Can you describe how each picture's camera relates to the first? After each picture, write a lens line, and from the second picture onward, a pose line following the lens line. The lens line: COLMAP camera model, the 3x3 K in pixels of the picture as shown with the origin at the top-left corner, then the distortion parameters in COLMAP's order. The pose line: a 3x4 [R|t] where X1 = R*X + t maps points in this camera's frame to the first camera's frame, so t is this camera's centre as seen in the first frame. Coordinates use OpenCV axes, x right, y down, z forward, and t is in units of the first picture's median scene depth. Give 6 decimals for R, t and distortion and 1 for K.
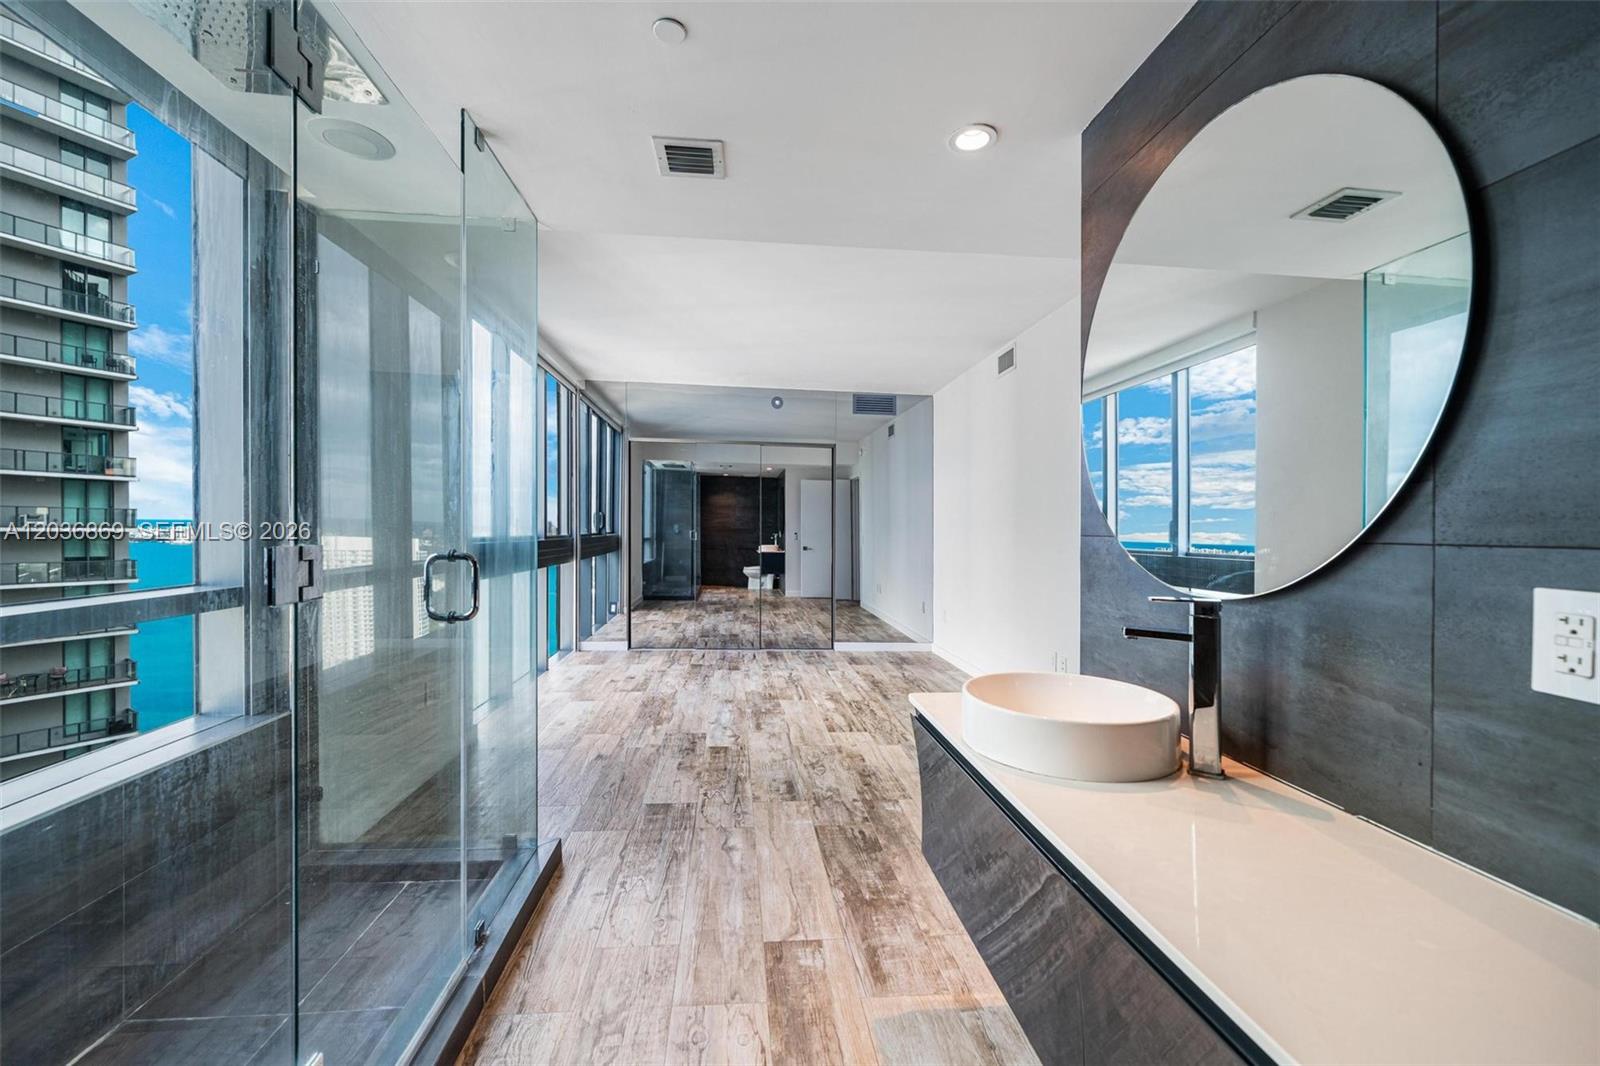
lens RADIAL K [[638.7, 0, 795.8], [0, 638.7, 526.0], [0, 0, 1]] dist [-0.000191, 0.000338]
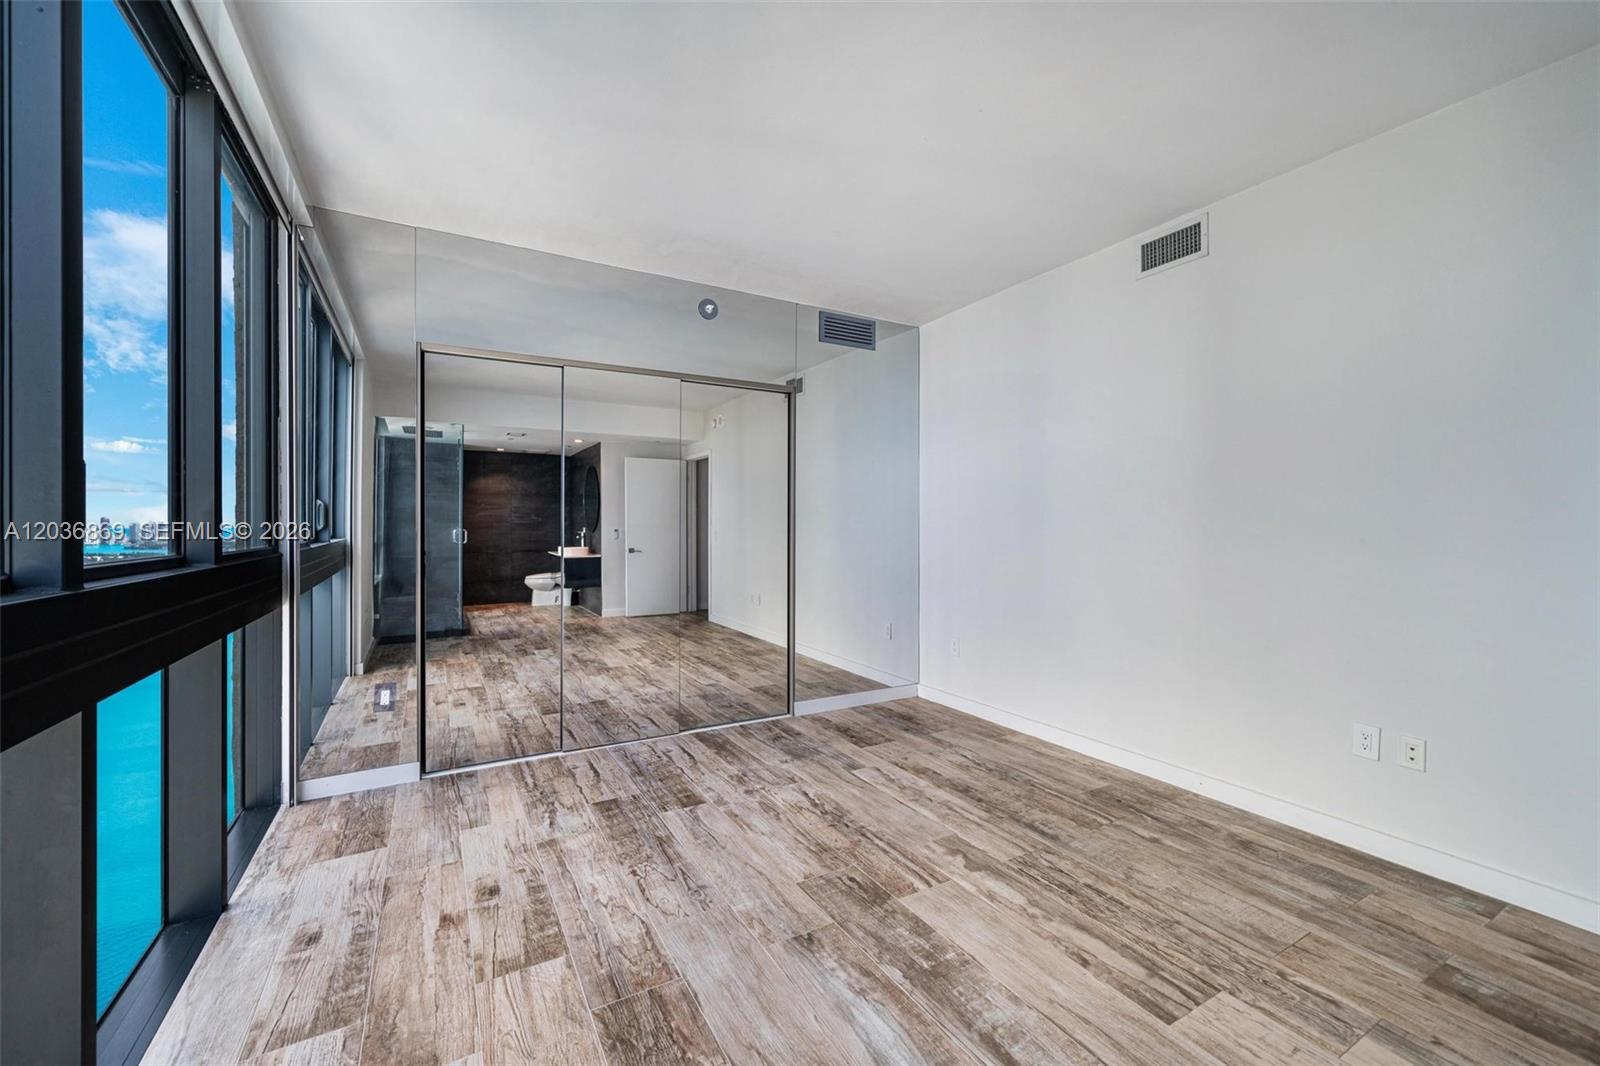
lens RADIAL K [[638.7, 0, 795.8], [0, 638.7, 526.0], [0, 0, 1]] dist [-0.000191, 0.000338]
pose [[0.914411, -0.021604, 0.404211, -0.249898], [0.016282, 0.999730, 0.016601, -0.002021], [-0.404460, -0.008599, 0.914515, 0.570790]]
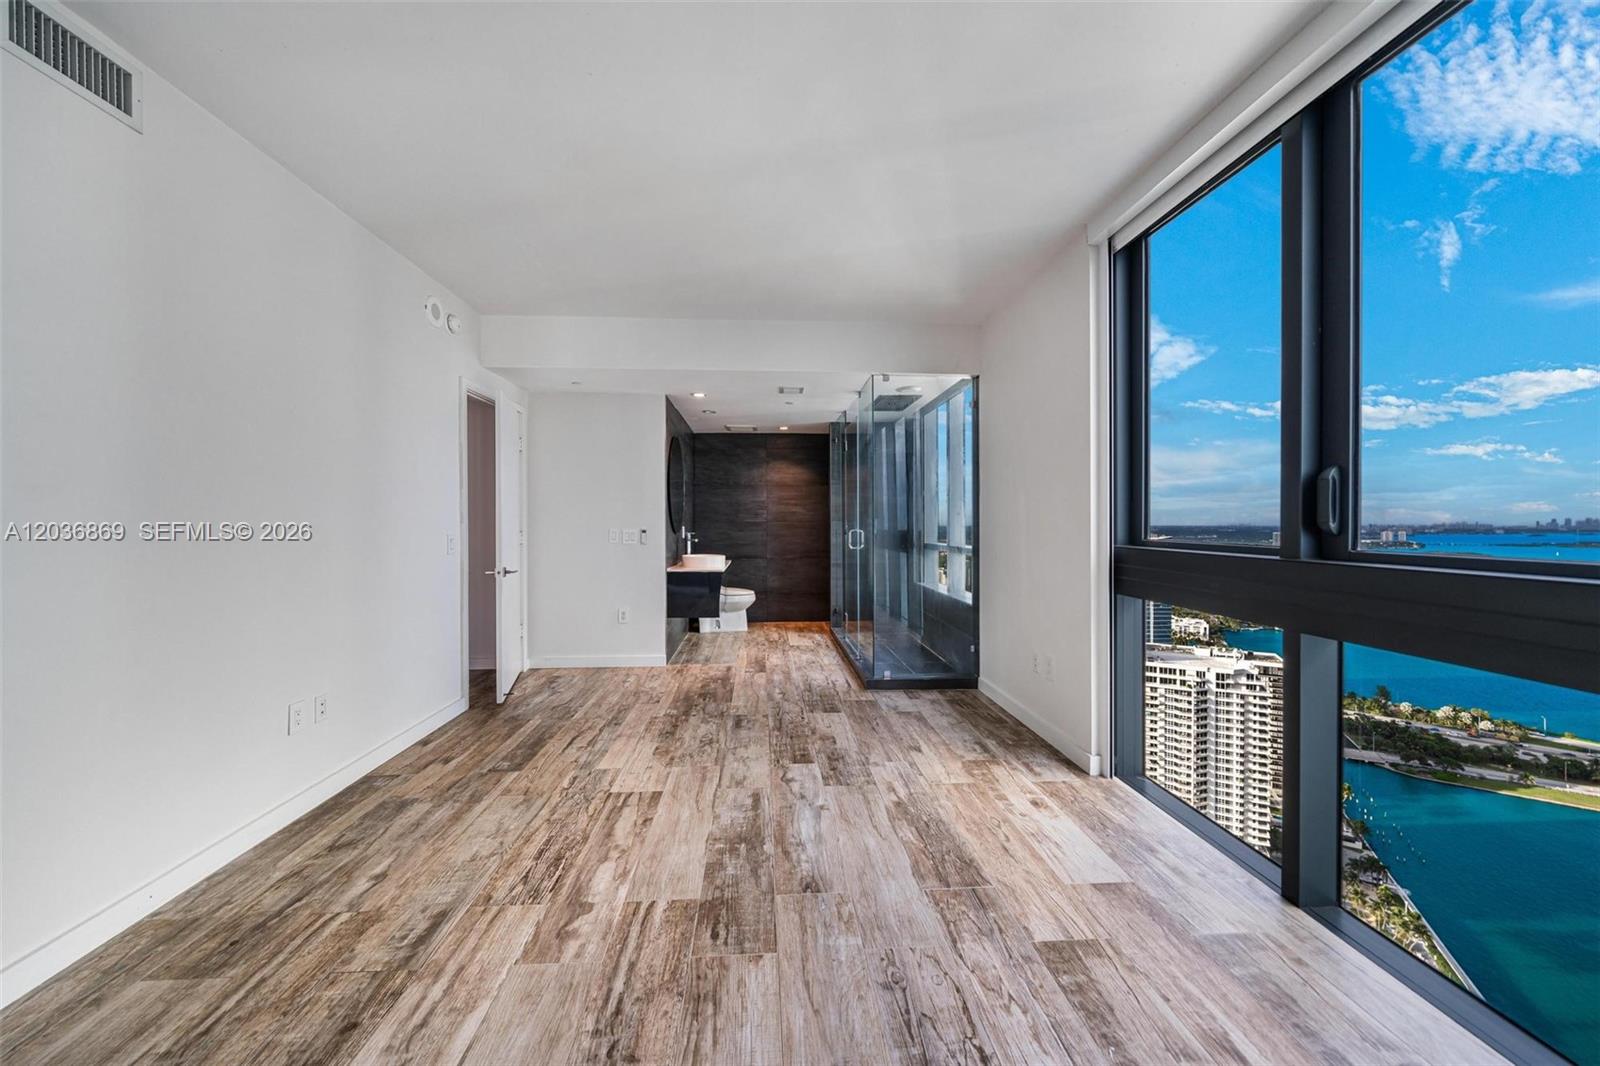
lens RADIAL K [[569.2, 0, 789.8], [0, 569.2, 527.9], [0, 0, 1]] dist [-0.002315, -0.000081]
pose [[-0.998780, -0.019597, 0.045329, -0.094616], [-0.019314, 0.999791, 0.006684, 0.005972], [-0.045450, 0.005801, -0.998950, 1.295705]]
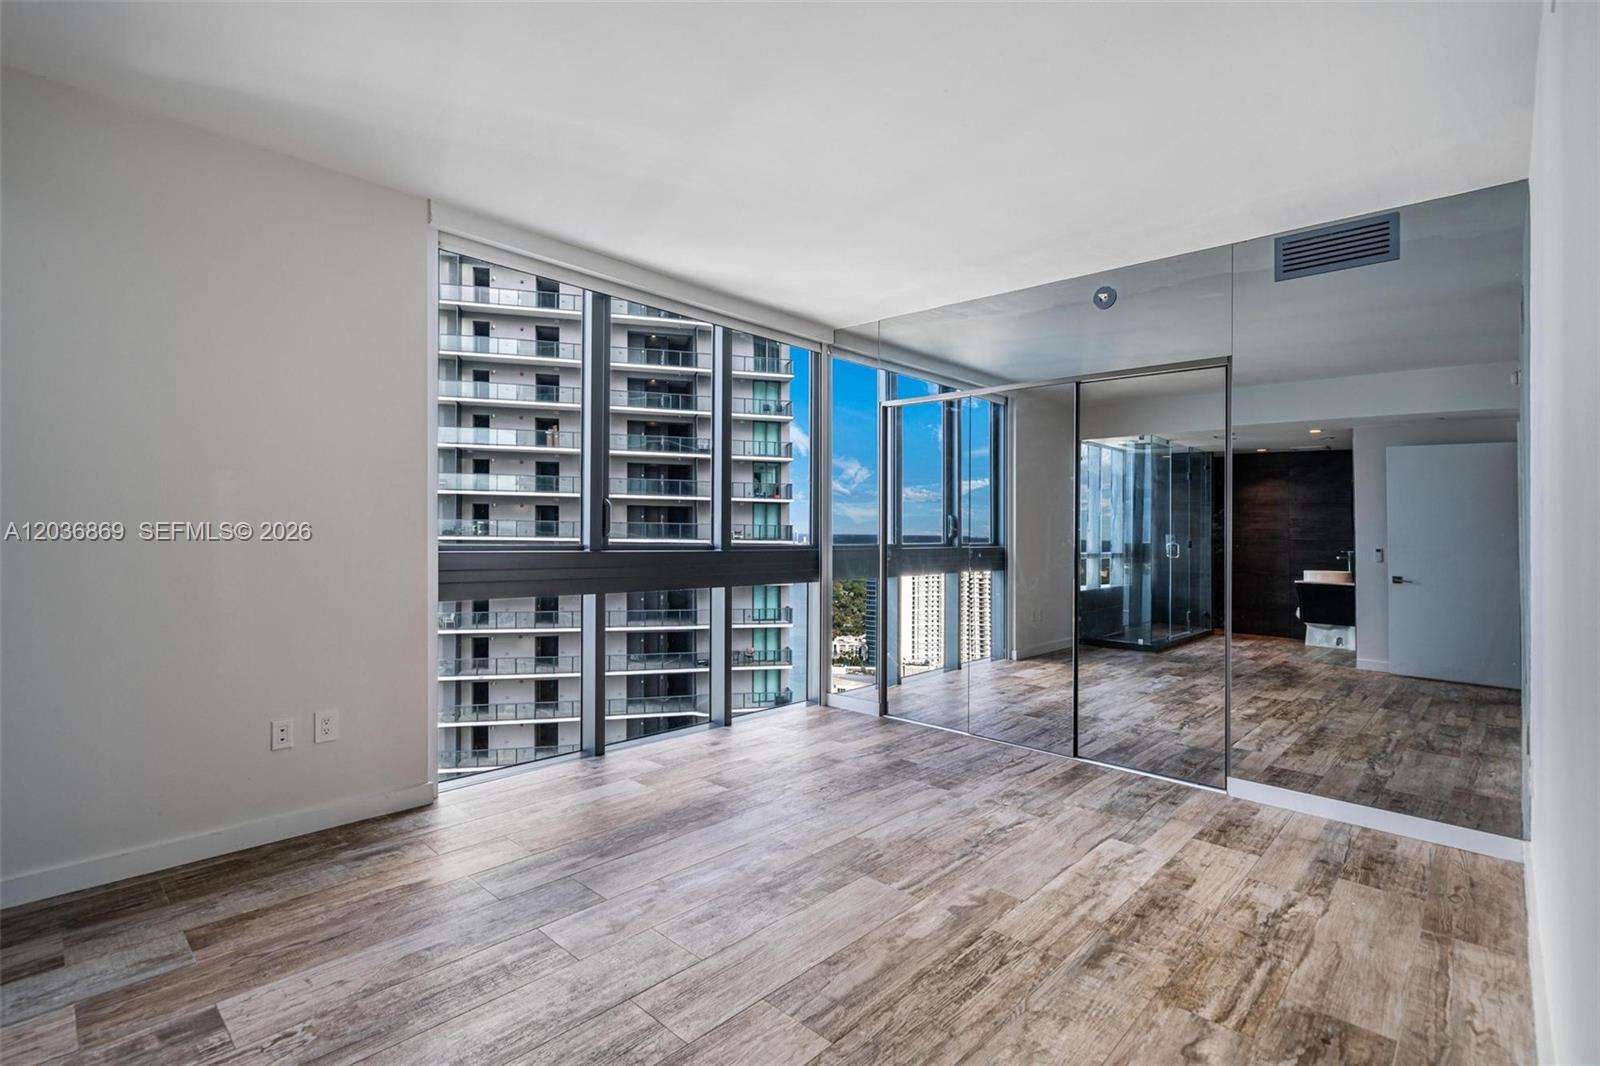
lens RADIAL K [[743.8, 0, 803.0], [0, 743.8, 528.7], [0, 0, 1]] dist [0.002481, 0.000713]
pose [[0.666379, -0.011337, -0.745527, 0.350167], [0.000685, 0.999893, -0.014593, 0.009859], [0.745613, 0.009213, 0.666316, 0.533603]]
